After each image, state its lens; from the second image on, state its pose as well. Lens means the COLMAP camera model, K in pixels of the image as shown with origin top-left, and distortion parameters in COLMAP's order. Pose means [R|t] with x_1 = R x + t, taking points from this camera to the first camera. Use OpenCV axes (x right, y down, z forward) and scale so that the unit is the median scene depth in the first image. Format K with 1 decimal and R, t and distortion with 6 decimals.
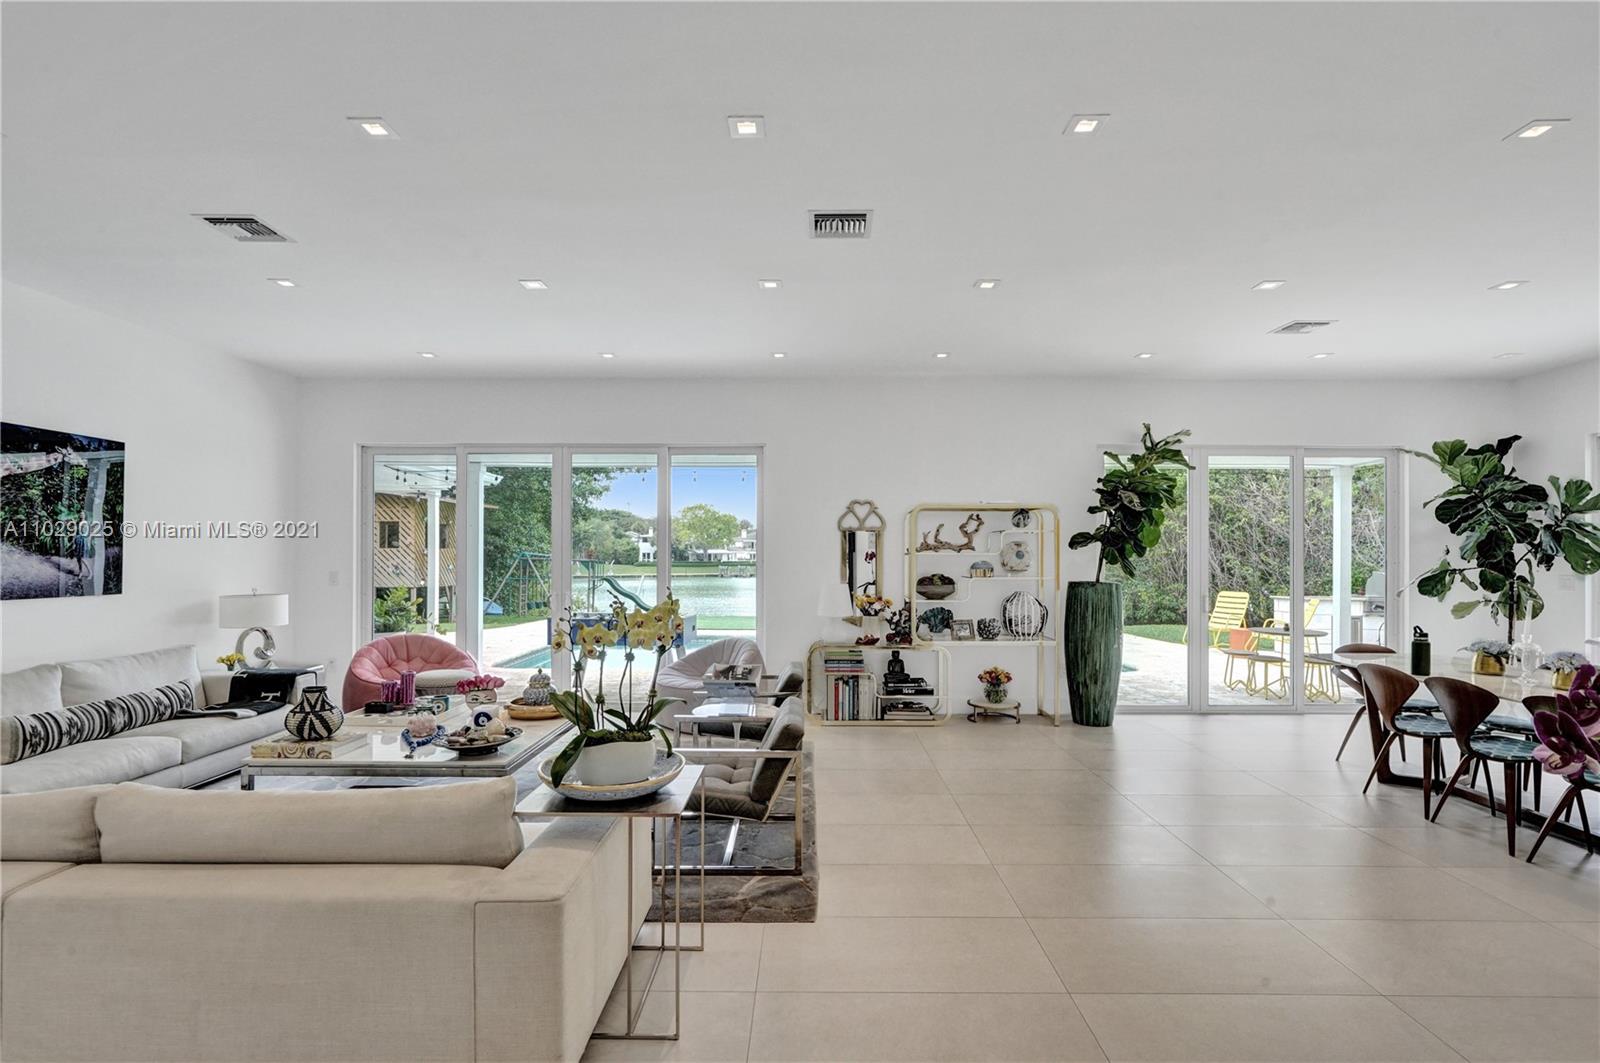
lens RADIAL K [[755.3, 0, 811.6], [0, 755.3, 546.2], [0, 0, 1]] dist [-0.006686, 0.002741]
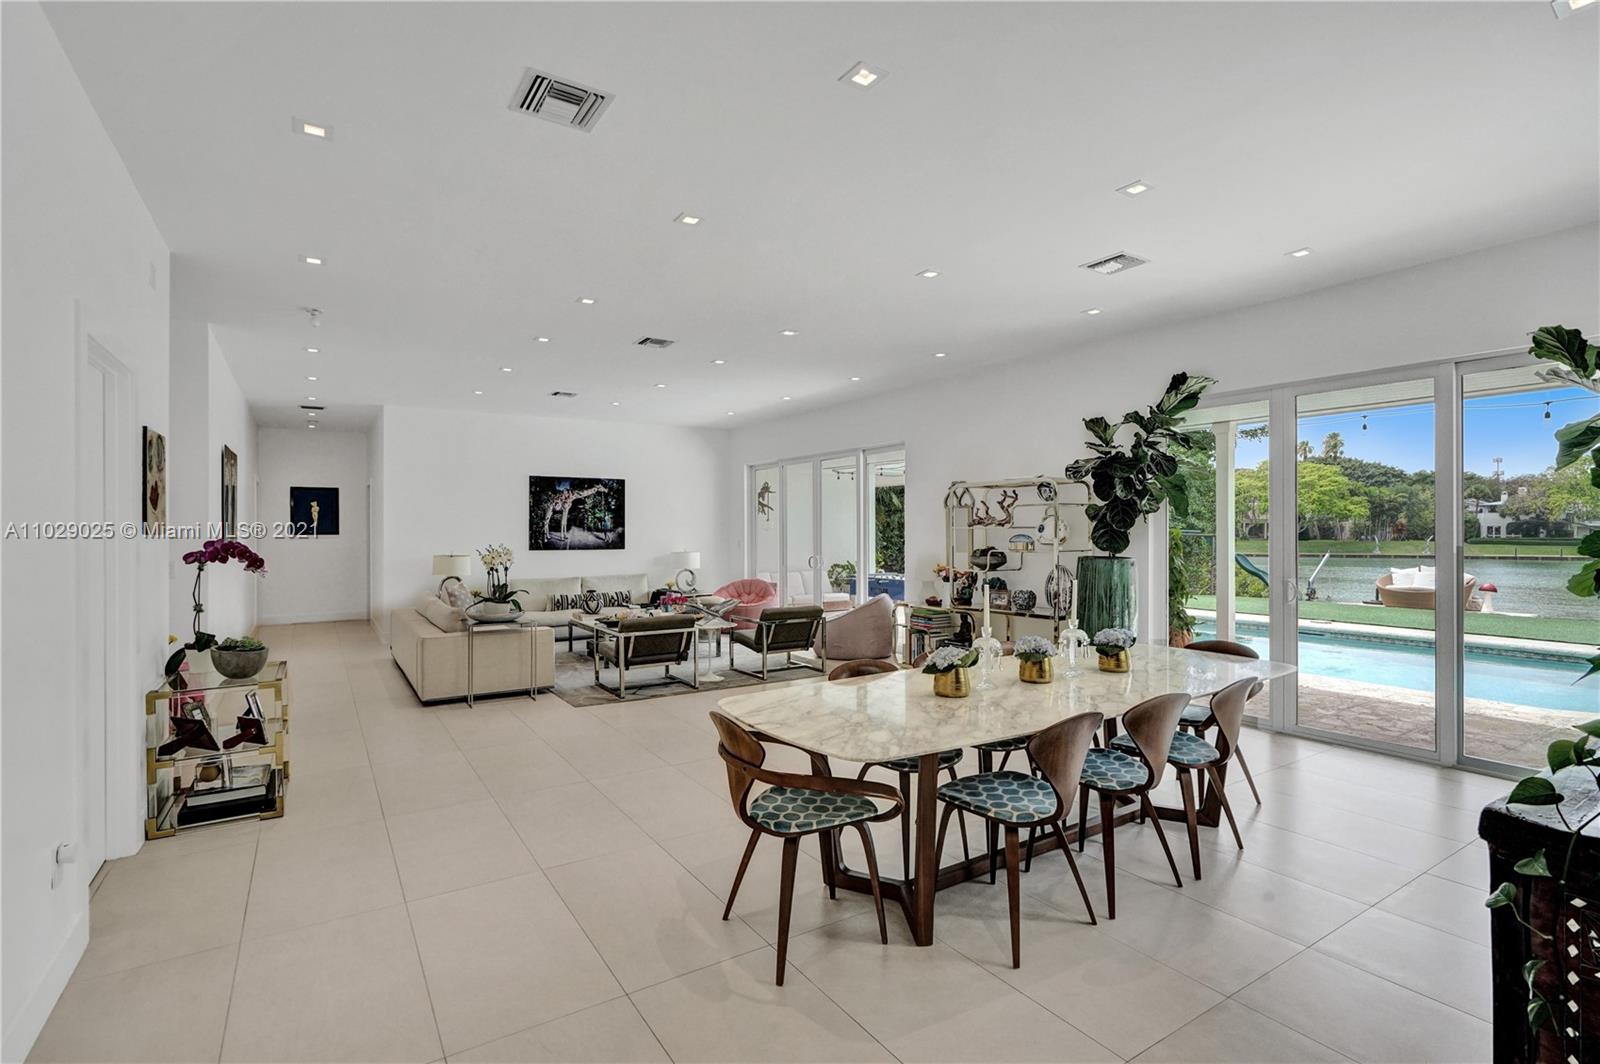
lens RADIAL K [[755.3, 0, 797.7], [0, 755.3, 540.1], [0, 0, 1]] dist [-0.006686, 0.002741]
pose [[0.540506, 0.007270, -0.841309, 0.939475], [0.013377, 0.999762, 0.017233, 0.004766], [0.841234, -0.020569, 0.540280, 0.185441]]
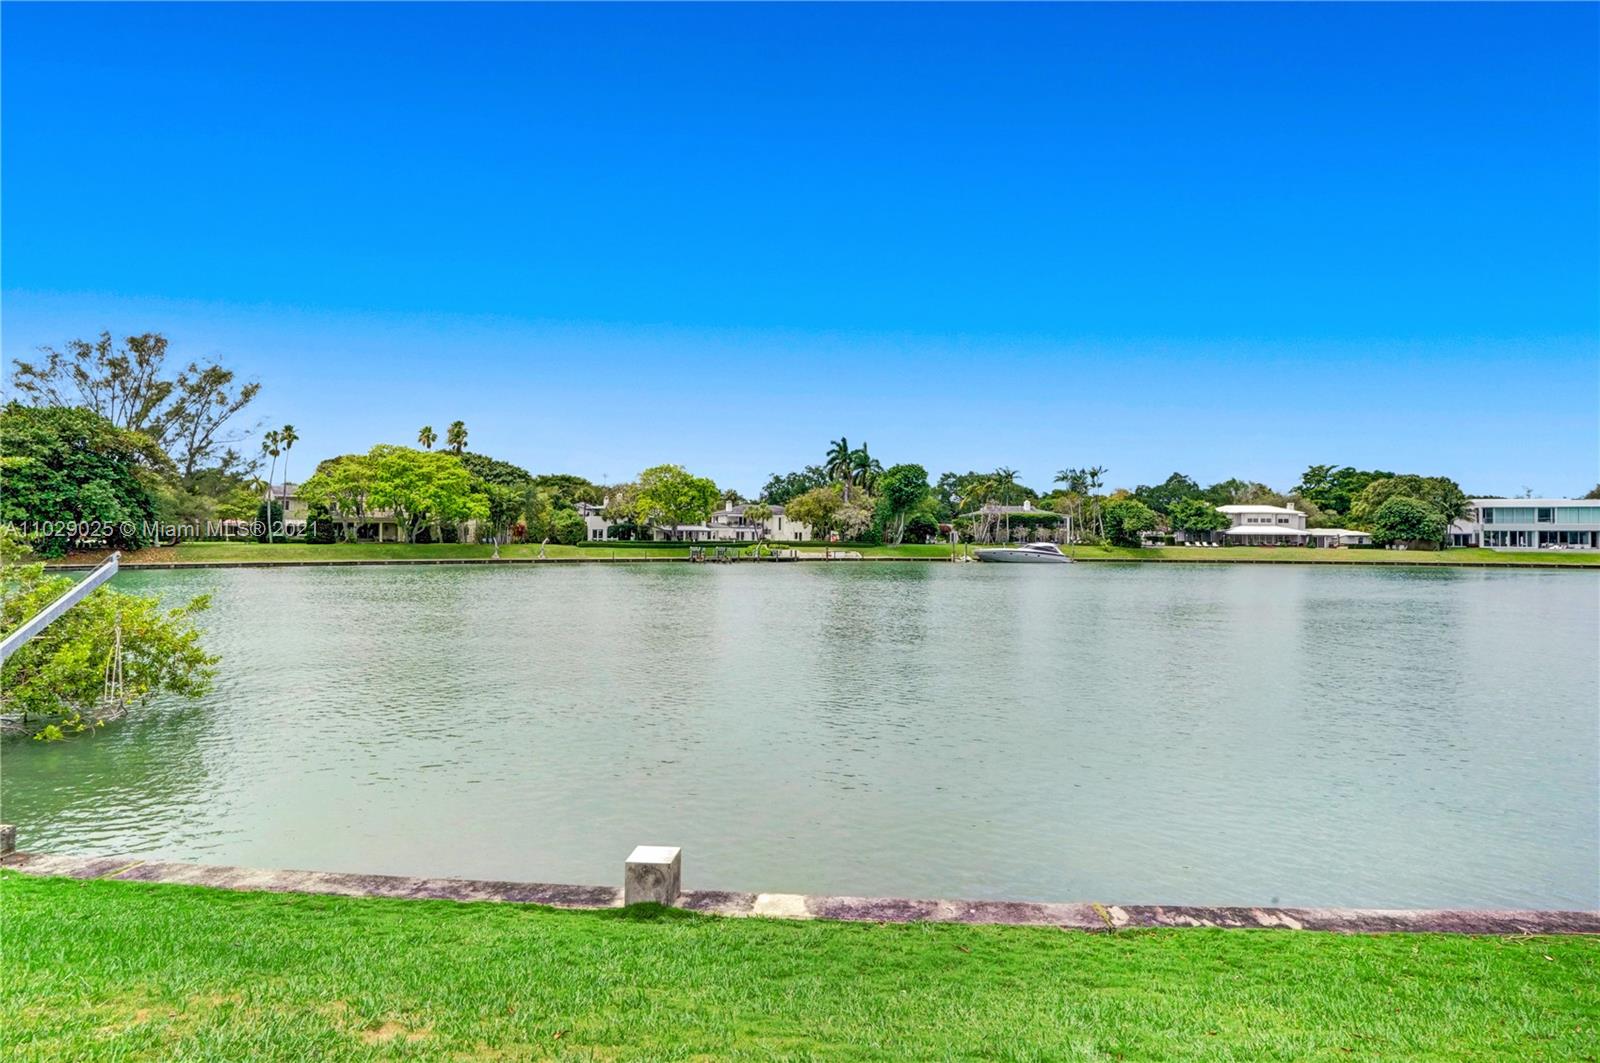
lens RADIAL K [[831.9, 0, 802.0], [0, 831.9, 518.3], [0, 0, 1]] dist [-0.008164, 0.003384]
pose [[0.999726, 0.002188, -0.023324, 0.148134], [-0.002462, 0.999928, -0.011702, 0.161074], [0.023297, 0.011757, 0.999659, 4.158536]]
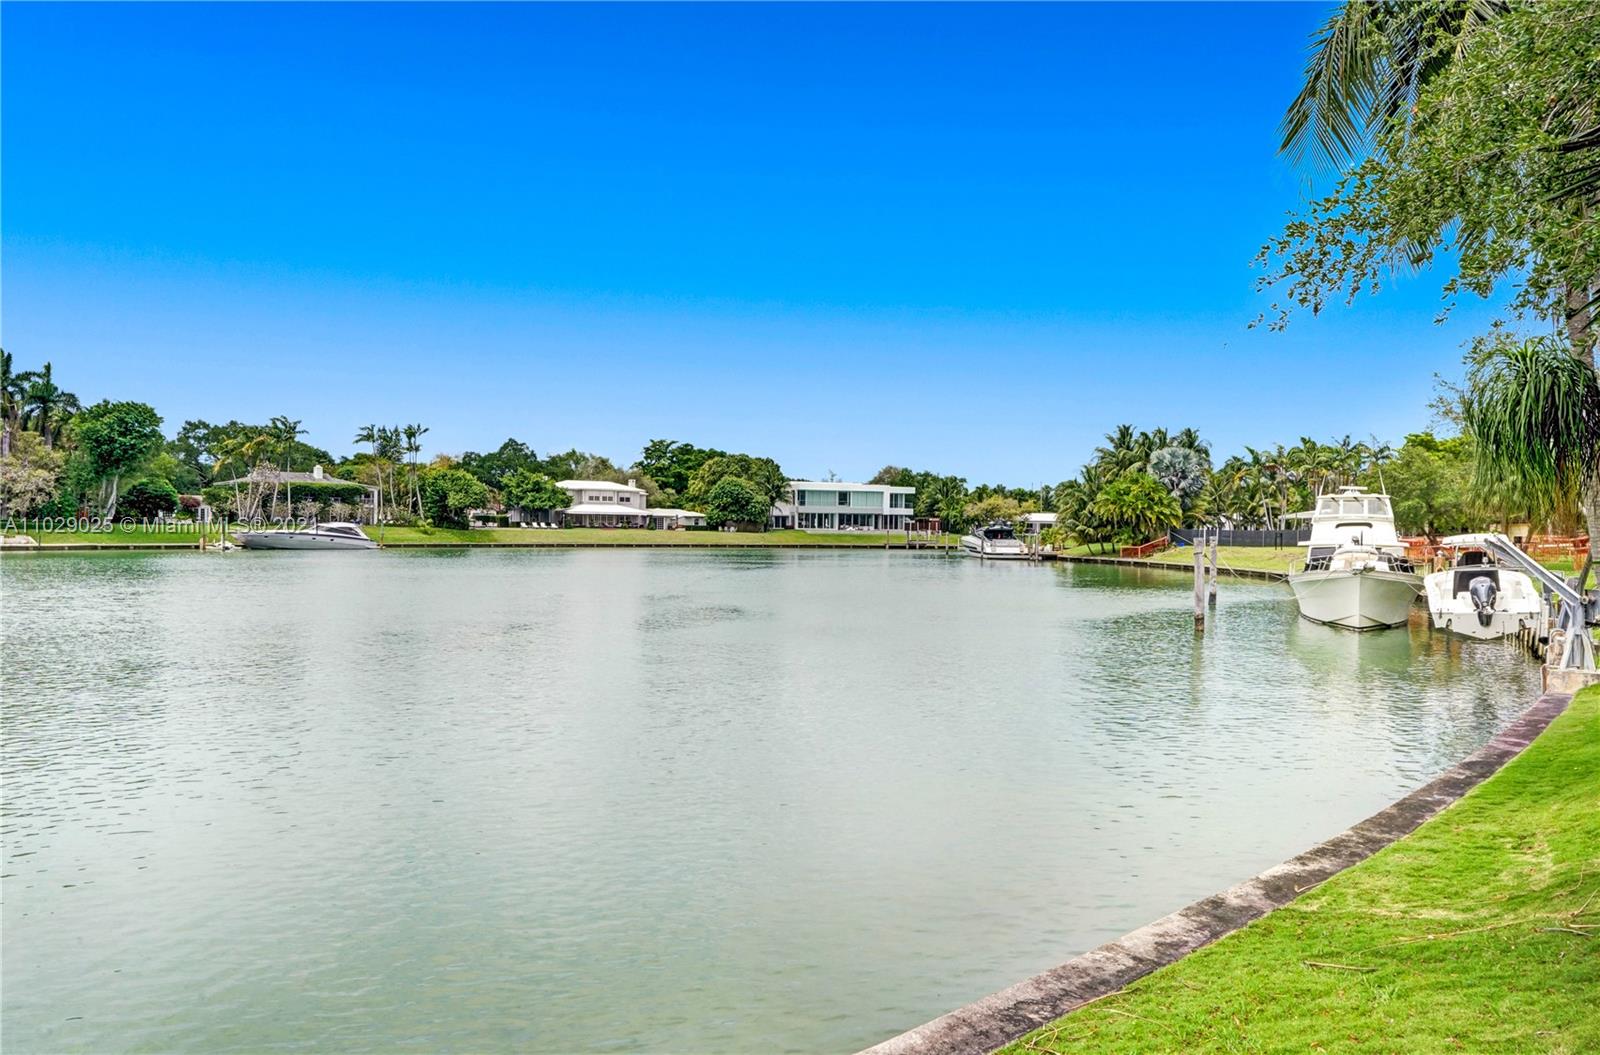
lens RADIAL K [[1015.8, 0, 805.6], [0, 1015.8, 525.8], [0, 0, 1]] dist [-0.004024, -0.007309]
pose [[0.770027, 0.005111, 0.637991, 0.311181], [-0.016931, 0.999779, 0.012425, 0.190093], [-0.637786, -0.020369, 0.769944, 5.054498]]
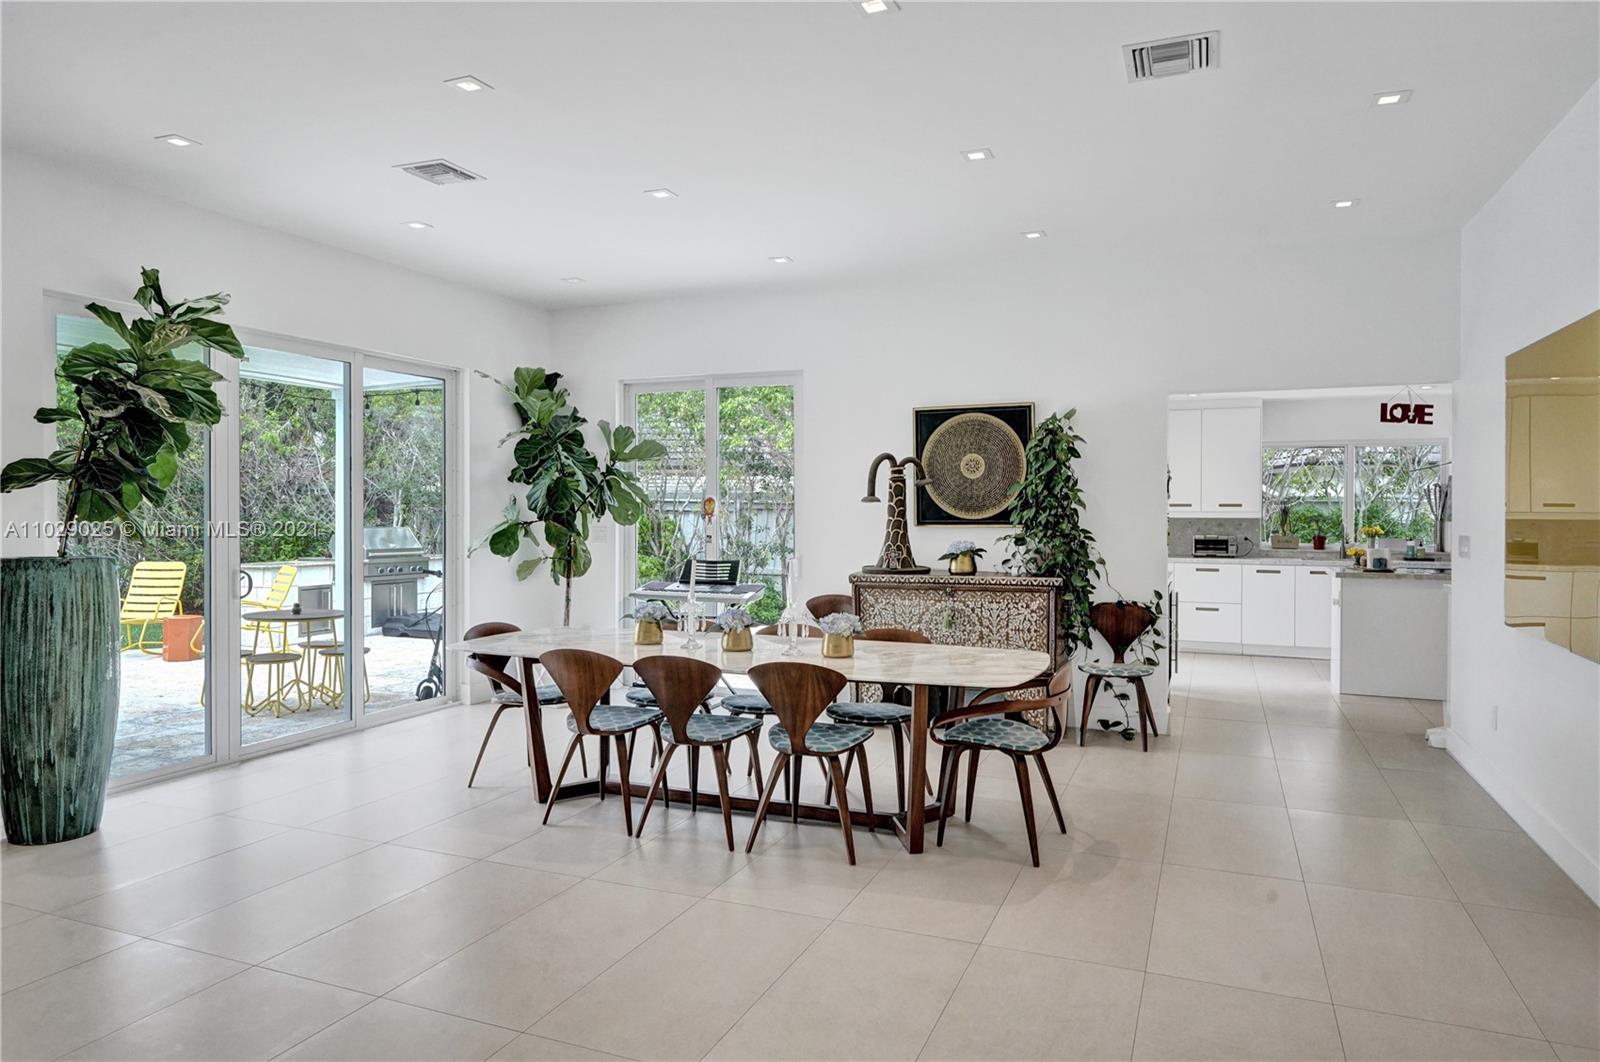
lens RADIAL K [[980.0, 0, 800.7], [0, 980.0, 521.9], [0, 0, 1]] dist [-0.001895, 0.005375]
pose [[0.393293, -0.013670, 0.919312, -0.034893], [-0.008479, 0.999793, 0.018494, 0.007288], [-0.919374, -0.015069, 0.393095, 0.277403]]
